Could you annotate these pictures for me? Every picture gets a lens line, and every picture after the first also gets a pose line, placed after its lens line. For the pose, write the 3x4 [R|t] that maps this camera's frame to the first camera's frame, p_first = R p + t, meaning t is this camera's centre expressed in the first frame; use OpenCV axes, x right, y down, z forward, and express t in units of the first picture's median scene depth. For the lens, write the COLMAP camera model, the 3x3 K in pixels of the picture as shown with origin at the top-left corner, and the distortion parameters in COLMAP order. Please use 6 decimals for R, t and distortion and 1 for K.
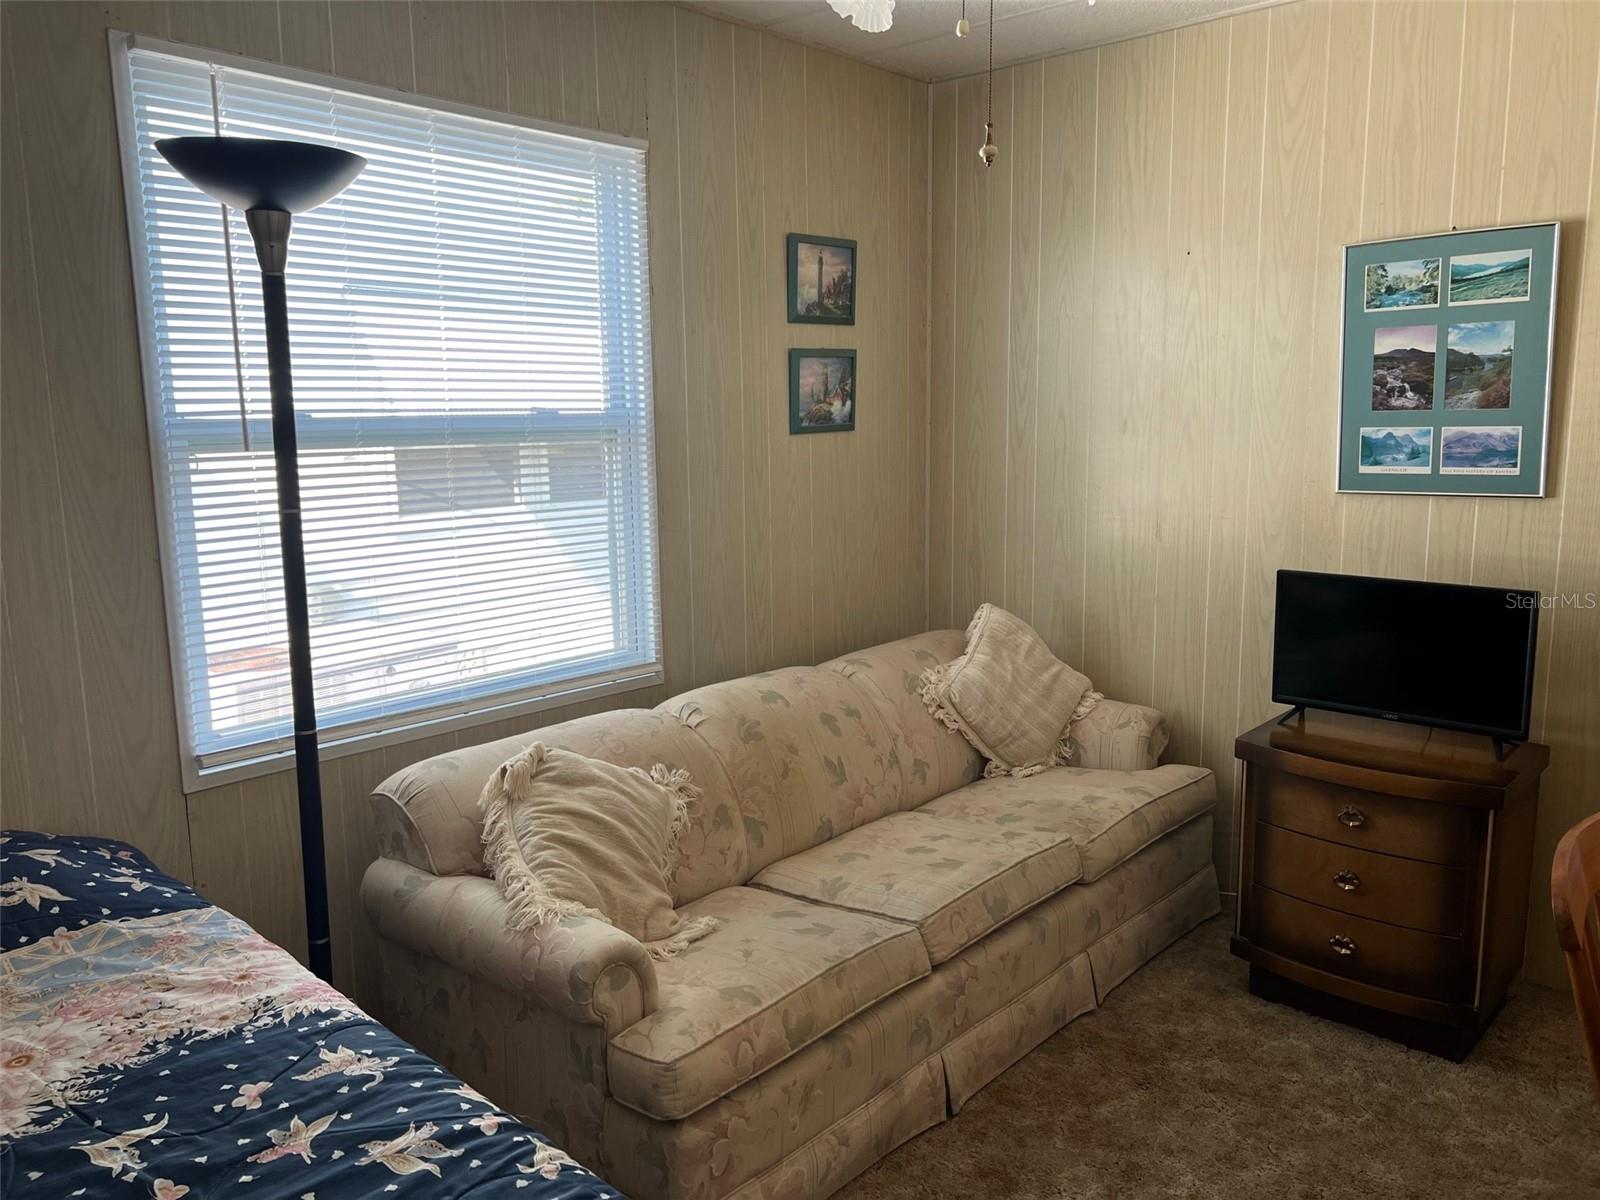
lens RADIAL K [[1206.5, 0, 797.1], [0, 1206.5, 597.4], [0, 0, 1]] dist [0.062705, -0.077173]
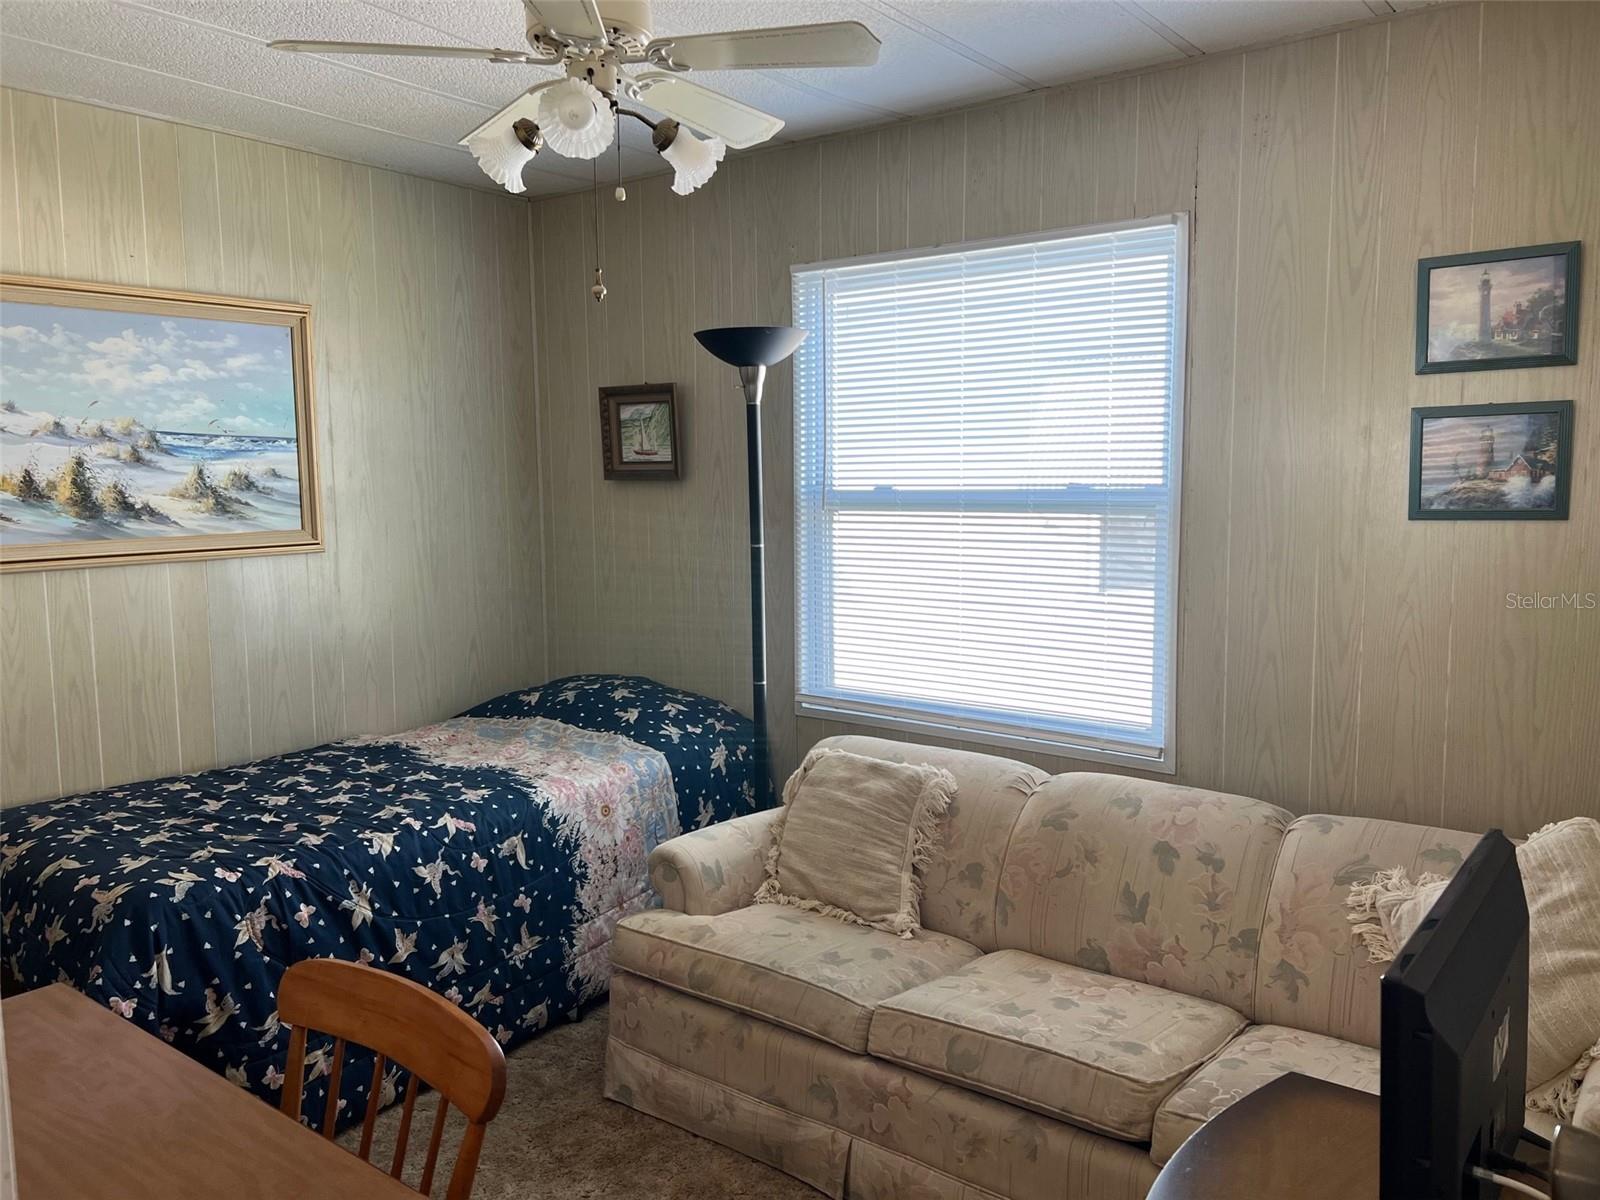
lens RADIAL K [[1206.5, 0, 744.8], [0, 1206.5, 587.8], [0, 0, 1]] dist [0.062705, -0.077173]
pose [[0.061514, 0.101572, -0.992925, 0.745365], [-0.153355, 0.983958, 0.091155, -0.101030], [0.986255, 0.146662, 0.076103, 0.547644]]
